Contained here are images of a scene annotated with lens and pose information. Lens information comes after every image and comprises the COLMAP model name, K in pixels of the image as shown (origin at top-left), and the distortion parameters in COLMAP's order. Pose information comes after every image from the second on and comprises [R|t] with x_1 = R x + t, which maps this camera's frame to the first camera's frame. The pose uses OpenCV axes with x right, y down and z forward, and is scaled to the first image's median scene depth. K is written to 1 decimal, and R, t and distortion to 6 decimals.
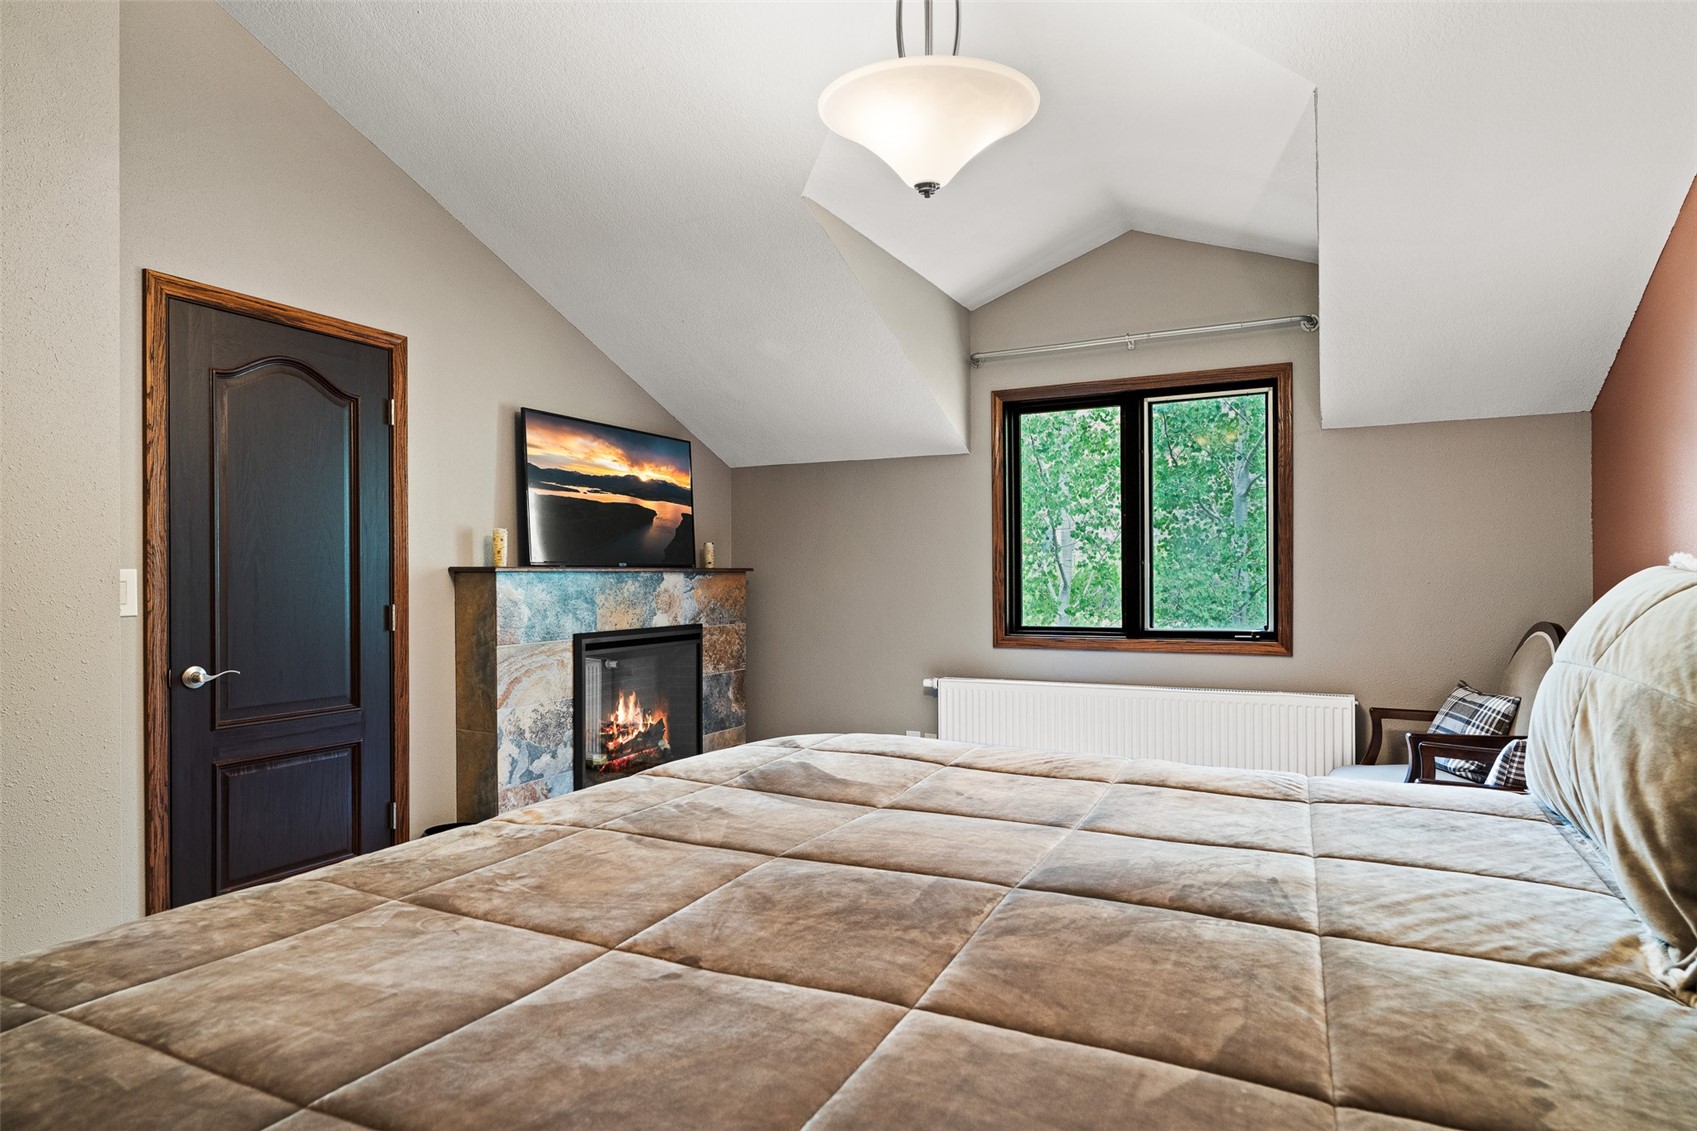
lens RADIAL K [[942.3, 0, 845.1], [0, 942.3, 573.2], [0, 0, 1]] dist [-0.000876, -0.000053]
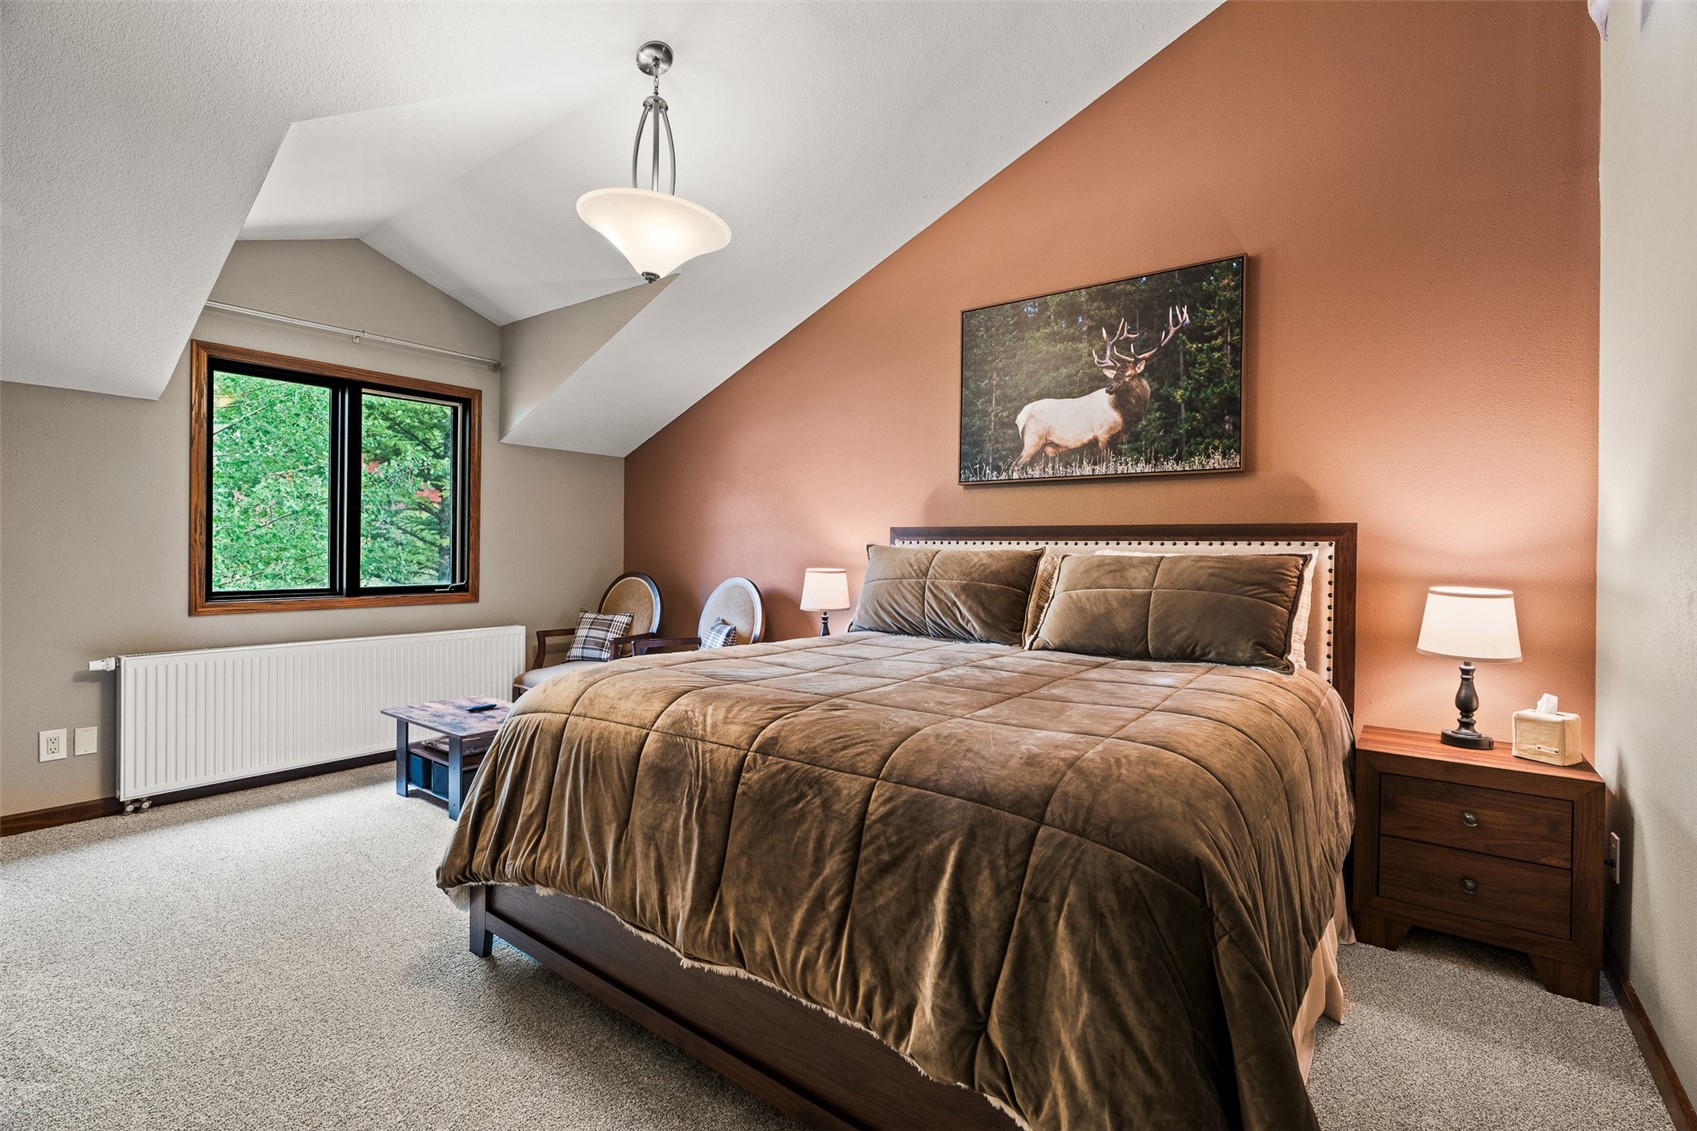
lens RADIAL K [[775.0, 0, 846.4], [0, 775.0, 560.8], [0, 0, 1]] dist [-0.015213, 0.001053]
pose [[0.180007, -0.010241, 0.983612, -0.506228], [-0.019841, 0.999705, 0.014040, 0.000564], [-0.983465, -0.022043, 0.179751, 0.240593]]
